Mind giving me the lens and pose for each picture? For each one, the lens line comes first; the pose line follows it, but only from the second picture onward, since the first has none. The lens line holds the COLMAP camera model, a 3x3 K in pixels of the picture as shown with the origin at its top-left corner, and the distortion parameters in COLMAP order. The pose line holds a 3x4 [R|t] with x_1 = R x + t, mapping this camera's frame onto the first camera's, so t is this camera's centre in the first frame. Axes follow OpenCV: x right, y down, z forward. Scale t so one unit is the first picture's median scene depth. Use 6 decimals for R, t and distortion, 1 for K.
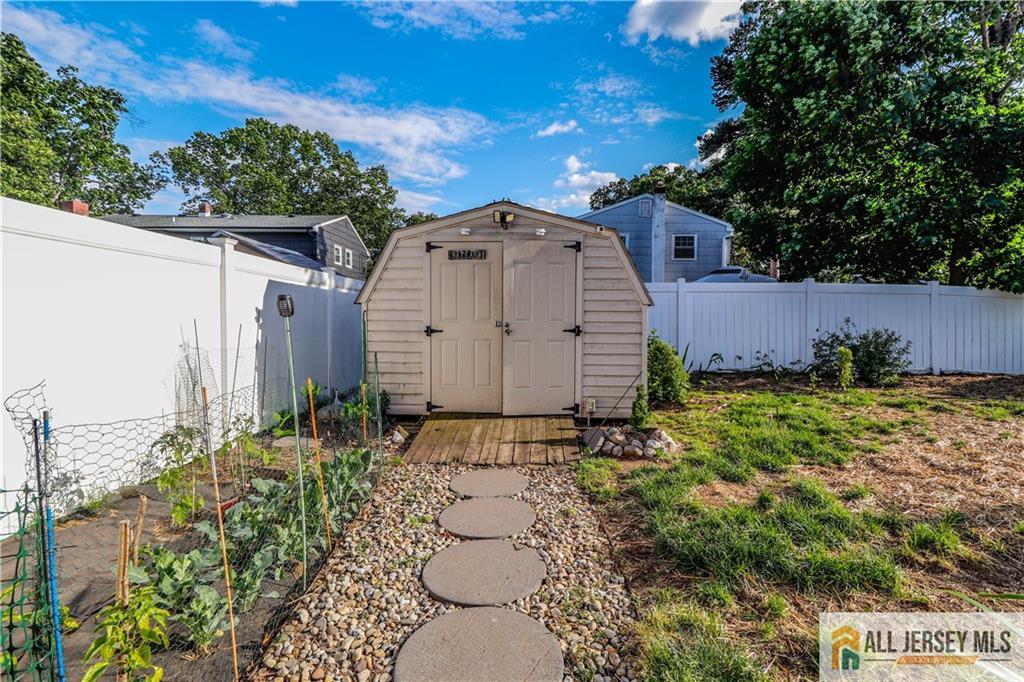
lens RADIAL K [[478.4, 0, 506.9], [0, 478.4, 328.1], [0, 0, 1]] dist [0.000899, -0.014695]
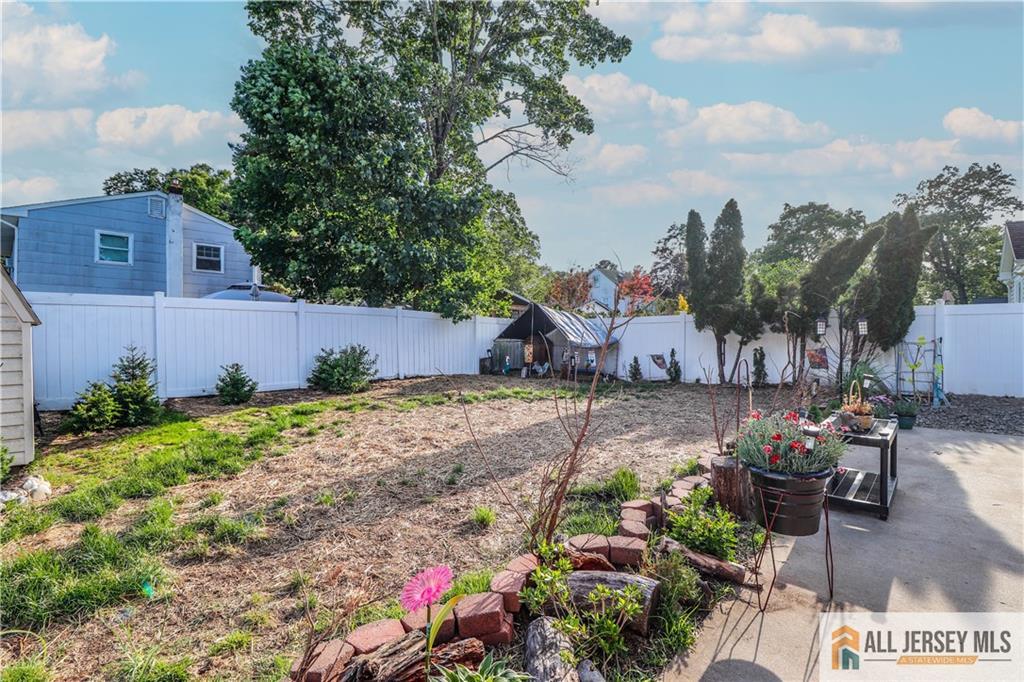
lens RADIAL K [[478.4, 0, 506.9], [0, 478.4, 328.1], [0, 0, 1]] dist [0.000899, -0.014695]
pose [[0.640400, 0.007793, 0.768002, 0.097280], [0.018628, 0.999497, -0.025674, -0.001692], [-0.767816, 0.030748, 0.639932, -0.064724]]
